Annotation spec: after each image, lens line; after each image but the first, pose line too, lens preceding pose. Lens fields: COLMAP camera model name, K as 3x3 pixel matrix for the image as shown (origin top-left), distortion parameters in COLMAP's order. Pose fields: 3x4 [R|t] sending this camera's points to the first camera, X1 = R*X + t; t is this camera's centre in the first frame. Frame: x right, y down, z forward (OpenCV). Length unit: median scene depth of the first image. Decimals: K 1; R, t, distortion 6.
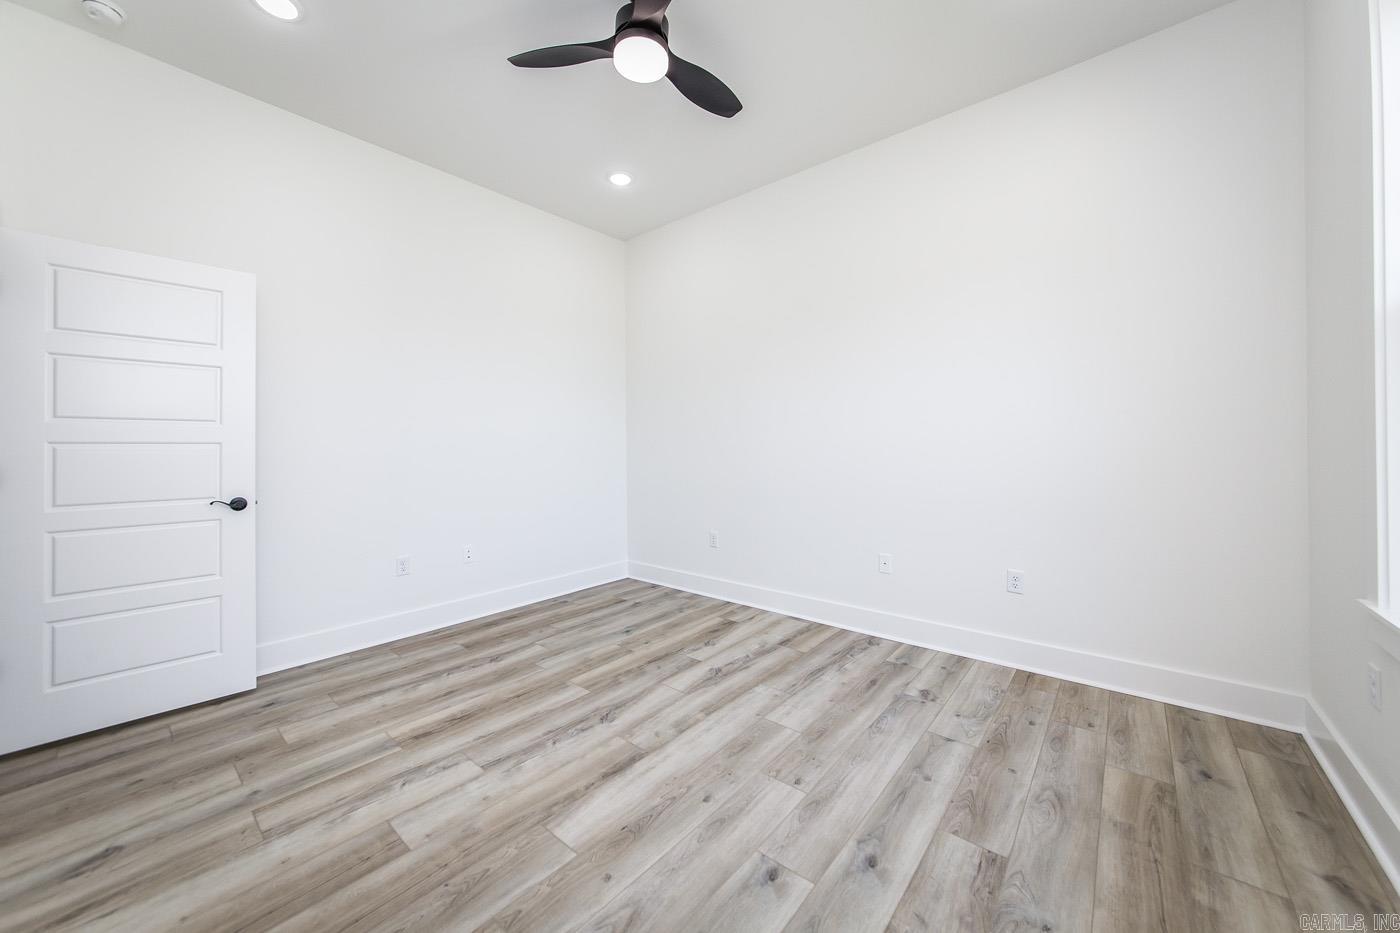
lens RADIAL K [[508.5, 0, 698.3], [0, 508.5, 460.9], [0, 0, 1]] dist [-0.000067, -0.000061]
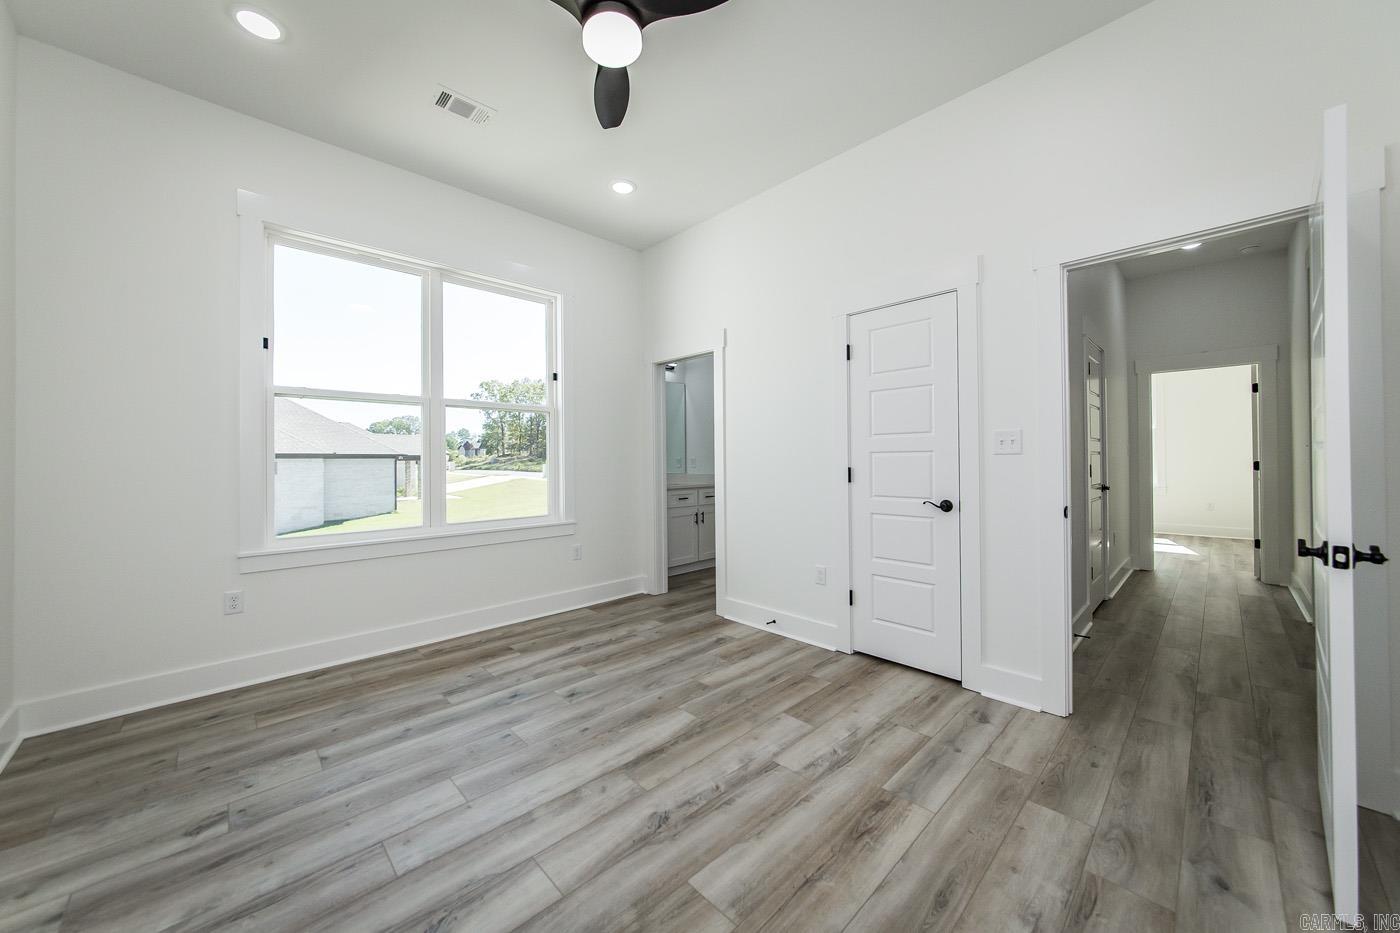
lens RADIAL K [[508.5, 0, 698.3], [0, 508.5, 460.9], [0, 0, 1]] dist [-0.000067, -0.000061]
pose [[-0.994211, 0.018930, 0.105760, -0.366479], [0.022351, 0.999261, 0.031257, -0.054795], [-0.105090, 0.033440, -0.993900, 1.937948]]
